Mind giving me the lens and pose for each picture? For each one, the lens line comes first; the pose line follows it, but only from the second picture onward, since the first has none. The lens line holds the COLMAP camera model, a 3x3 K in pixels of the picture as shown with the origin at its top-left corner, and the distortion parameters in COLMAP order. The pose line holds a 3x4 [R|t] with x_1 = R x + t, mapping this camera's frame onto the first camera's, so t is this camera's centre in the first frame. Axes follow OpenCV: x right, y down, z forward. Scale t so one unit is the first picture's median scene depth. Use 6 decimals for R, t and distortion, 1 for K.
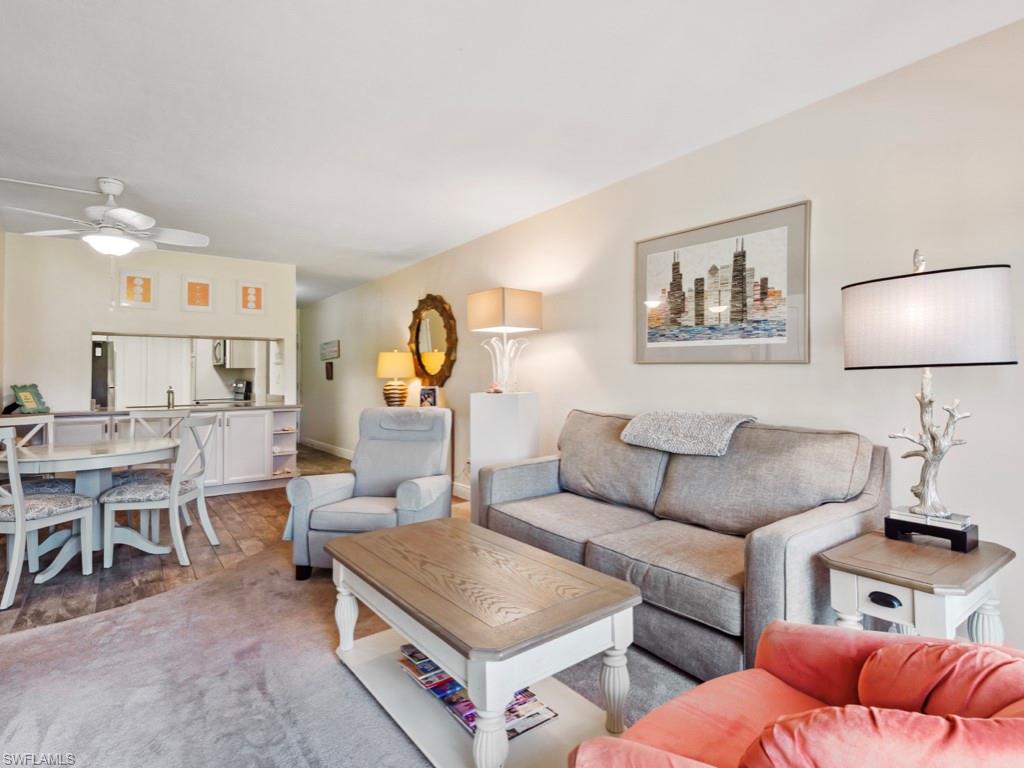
lens RADIAL K [[532.5, 0, 515.9], [0, 532.5, 376.8], [0, 0, 1]] dist [0.000106, -0.000217]
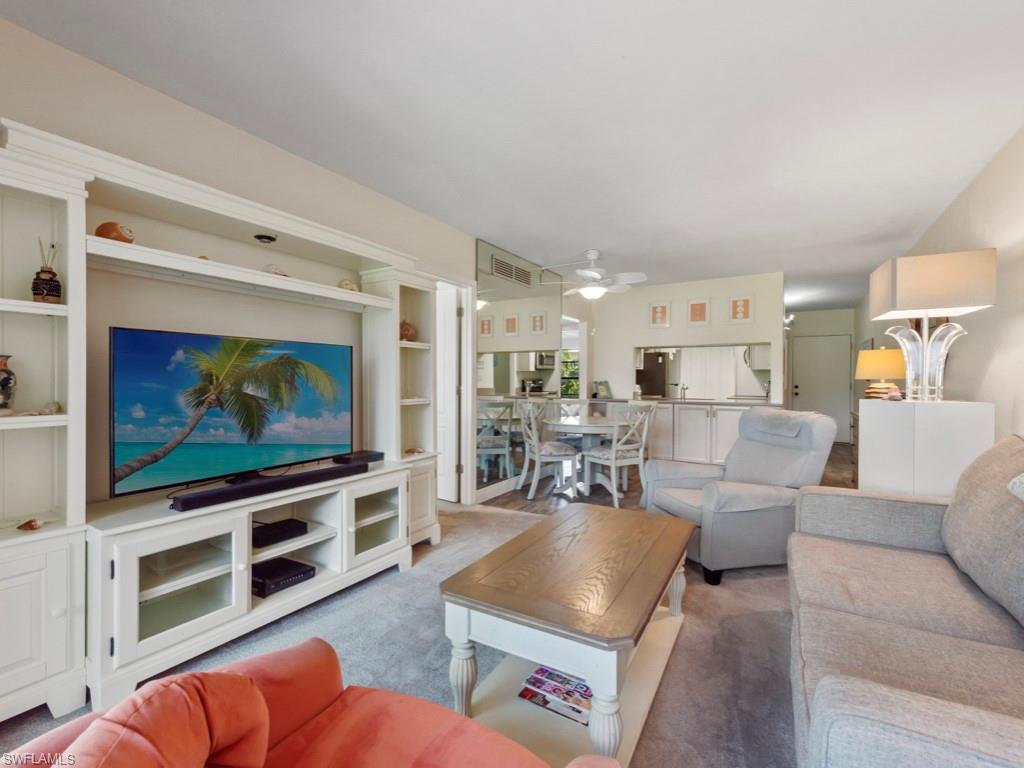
lens RADIAL K [[450.0, 0, 515.7], [0, 450.0, 389.9], [0, 0, 1]] dist [0.001415, 0.000476]
pose [[0.365112, 0.030456, -0.930465, 0.324382], [-0.004063, 0.999507, 0.031121, -0.001288], [0.930955, -0.007582, 0.365056, 0.245556]]
